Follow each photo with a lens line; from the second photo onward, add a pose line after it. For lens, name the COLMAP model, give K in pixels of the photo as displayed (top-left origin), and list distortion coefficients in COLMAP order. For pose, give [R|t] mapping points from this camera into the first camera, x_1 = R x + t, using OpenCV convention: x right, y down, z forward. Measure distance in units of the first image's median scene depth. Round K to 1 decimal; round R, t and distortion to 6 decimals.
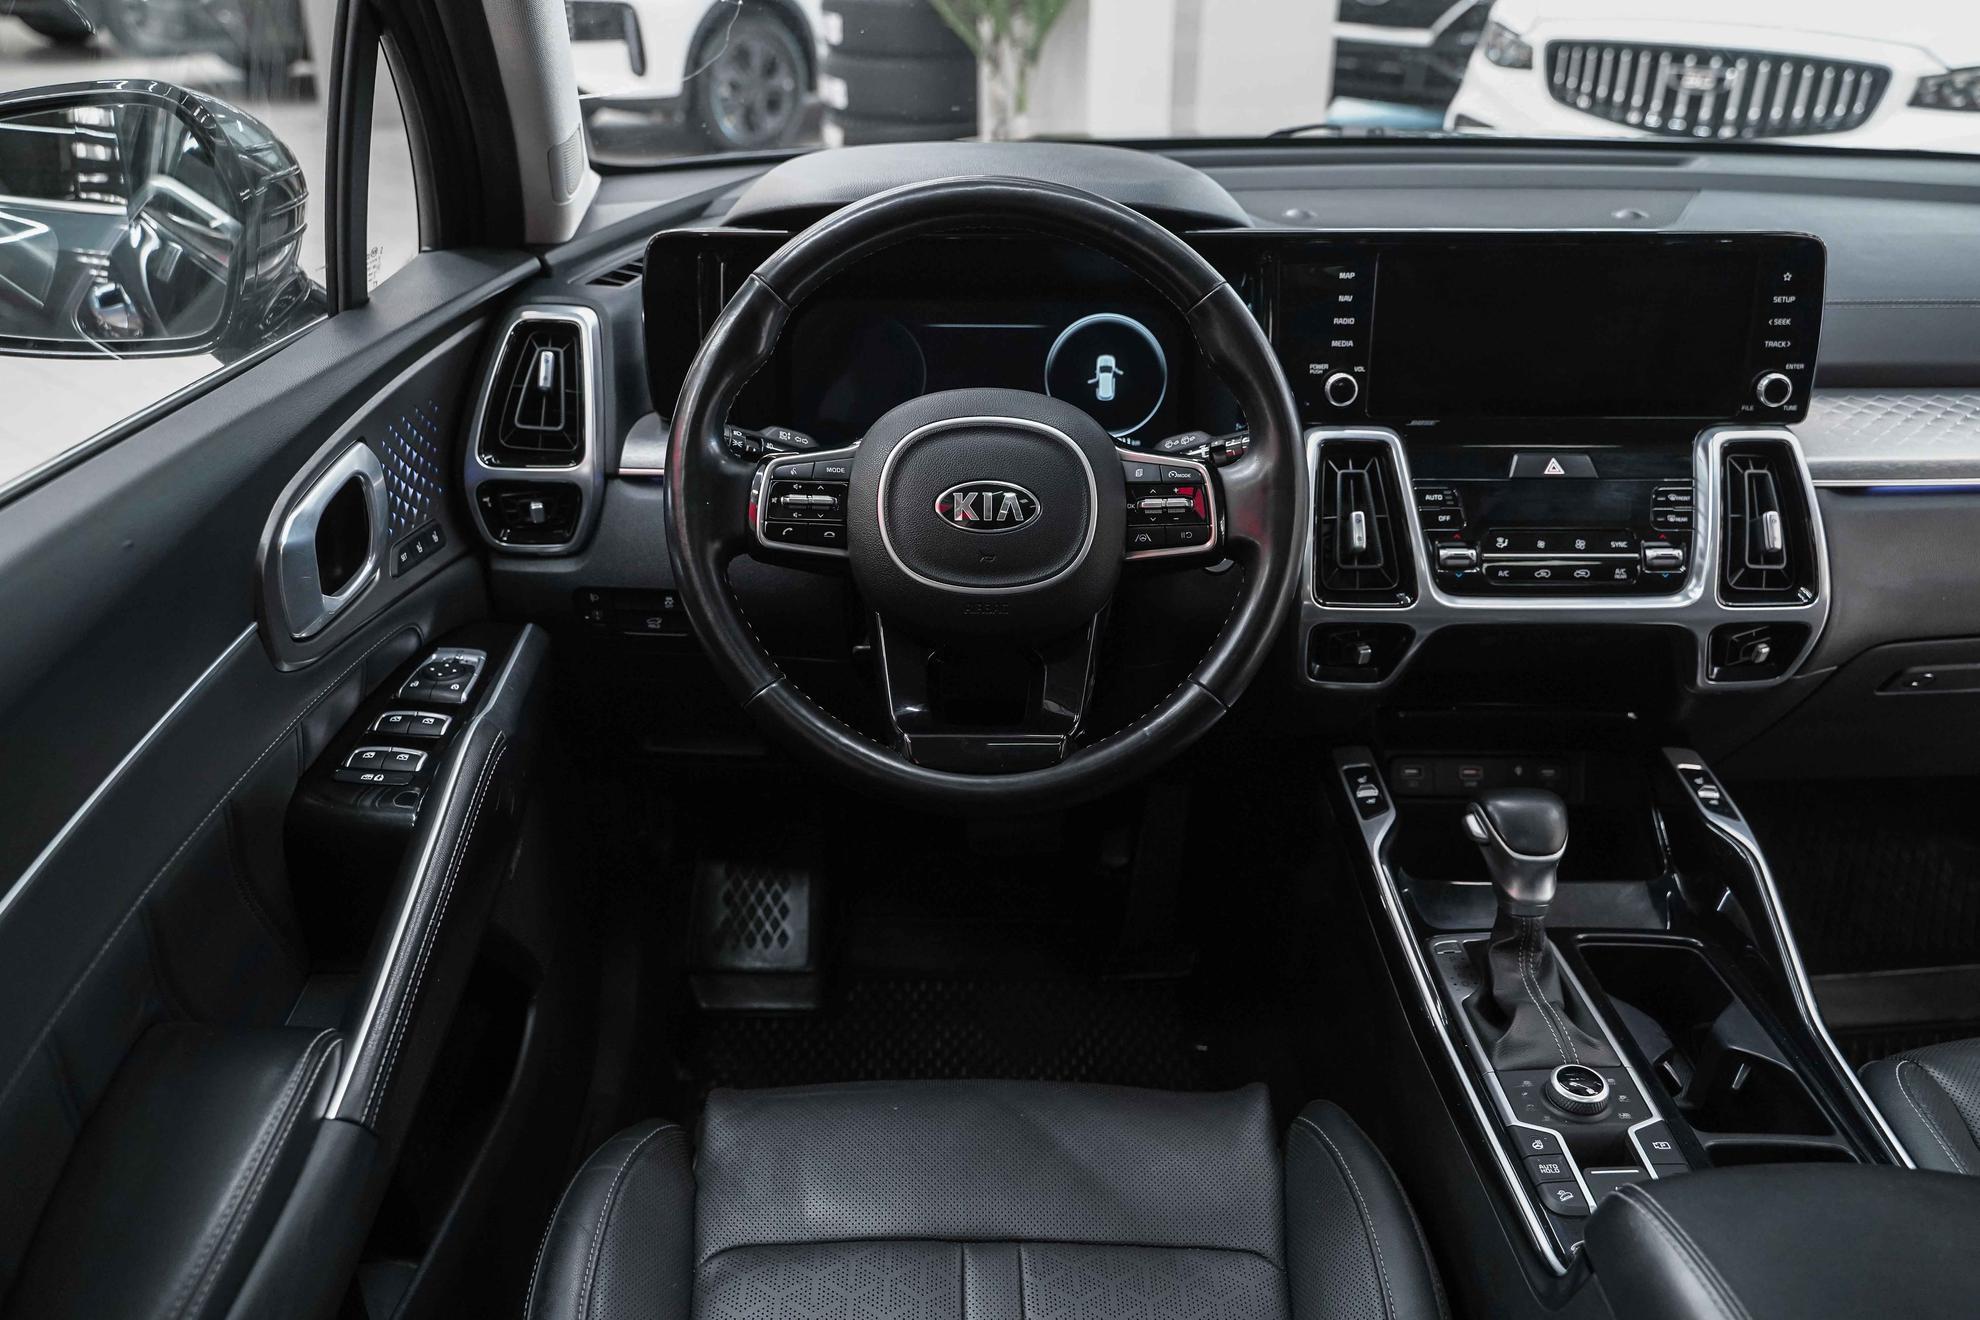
lens RADIAL K [[1590.2, 0, 992.6], [0, 1590.2, 648.8], [0, 0, 1]] dist [-0.012401, 0.010828]
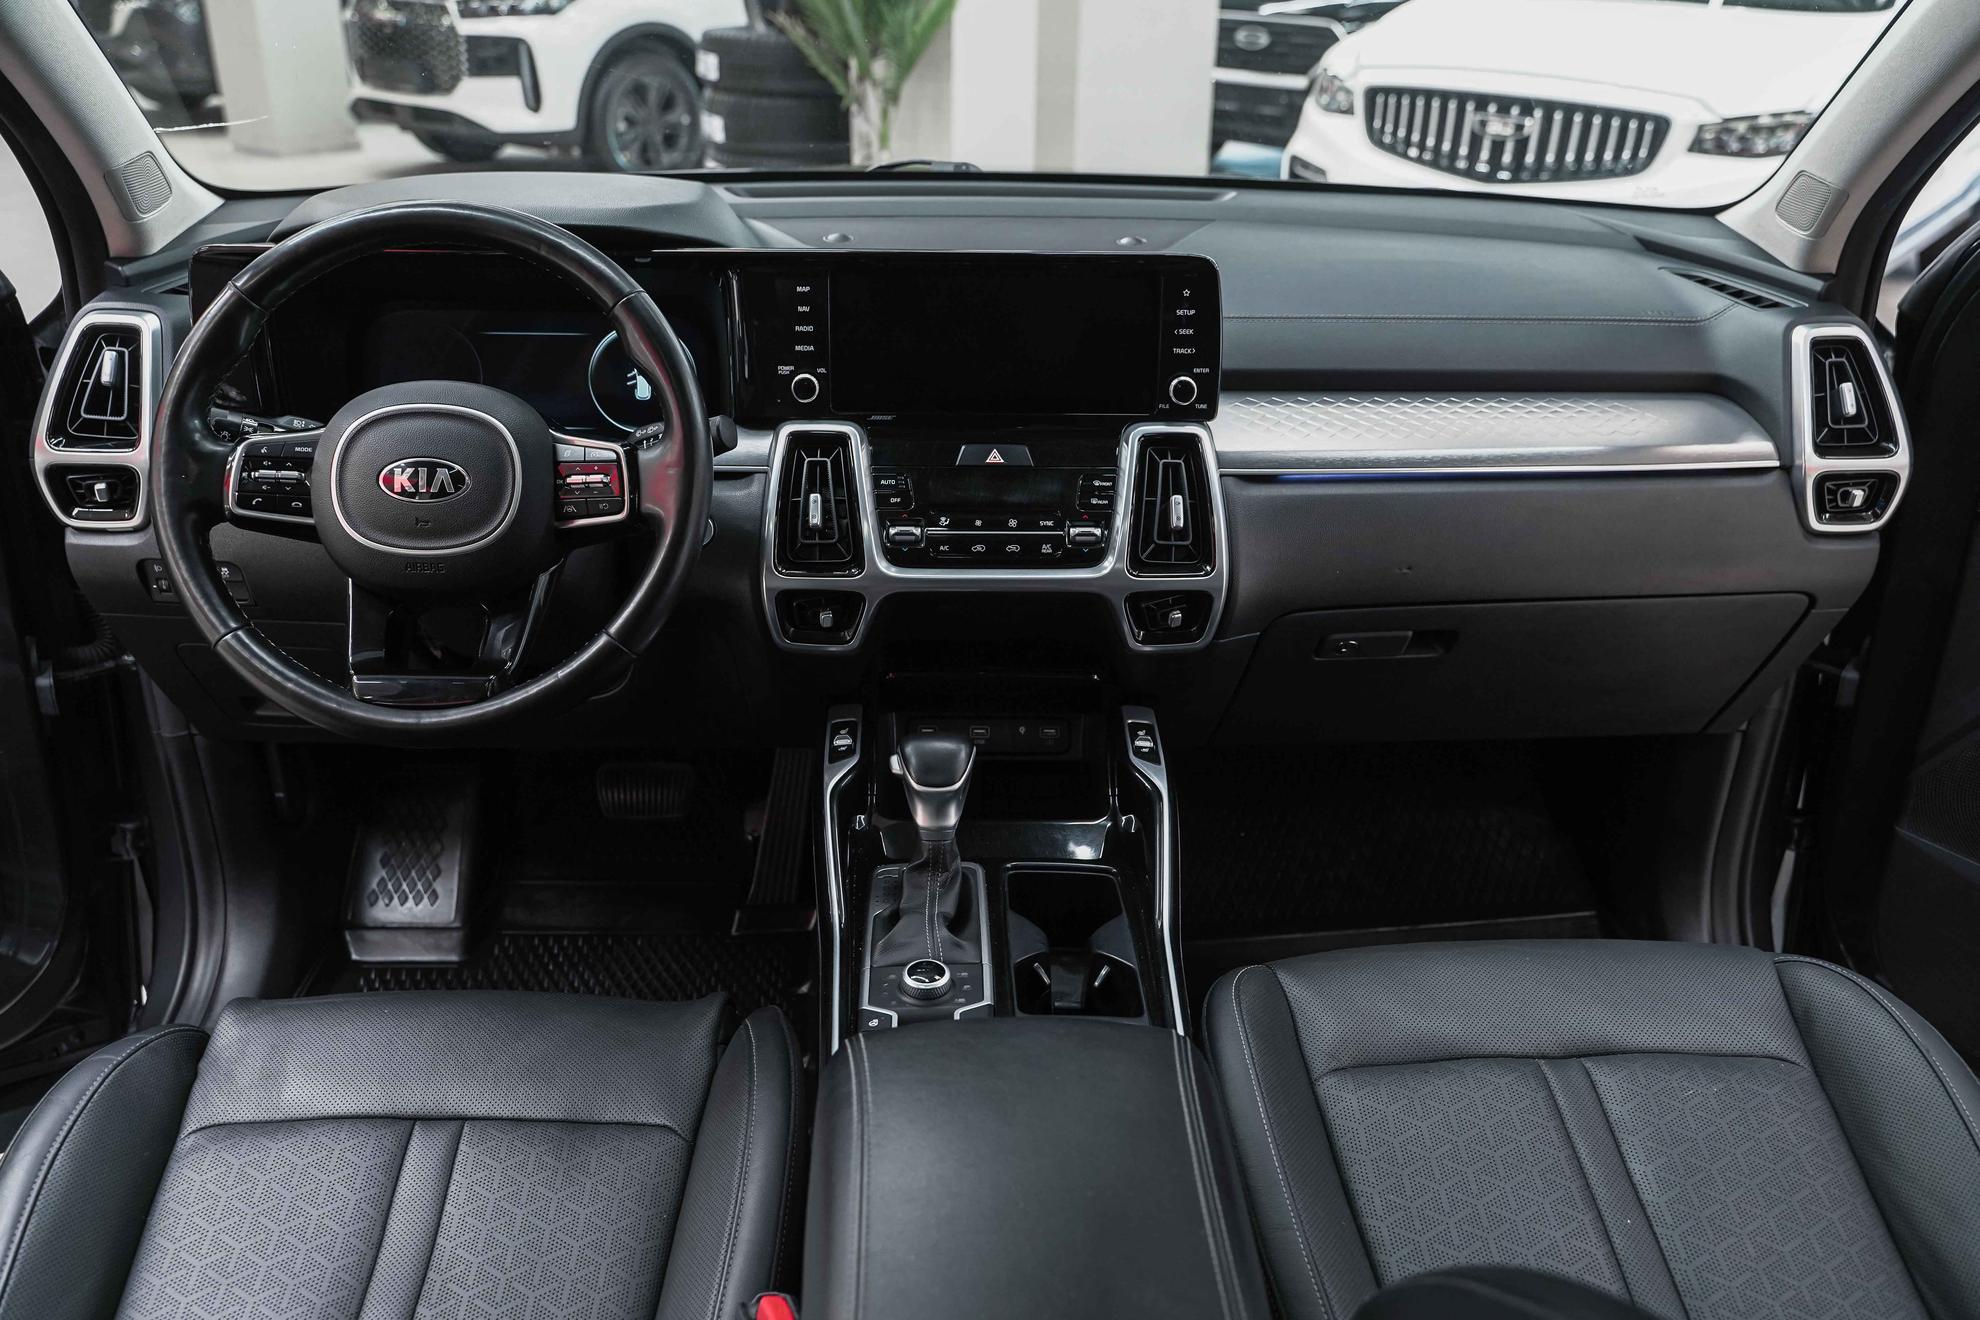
lens RADIAL K [[1590.2, 0, 1007.6], [0, 1590.2, 647.9], [0, 0, 1]] dist [-0.012401, 0.010828]
pose [[0.999518, 0.001708, 0.030982, 0.329066], [-0.001017, 0.999750, -0.022326, 0.050251], [-0.031012, 0.022284, 0.999271, -0.149487]]
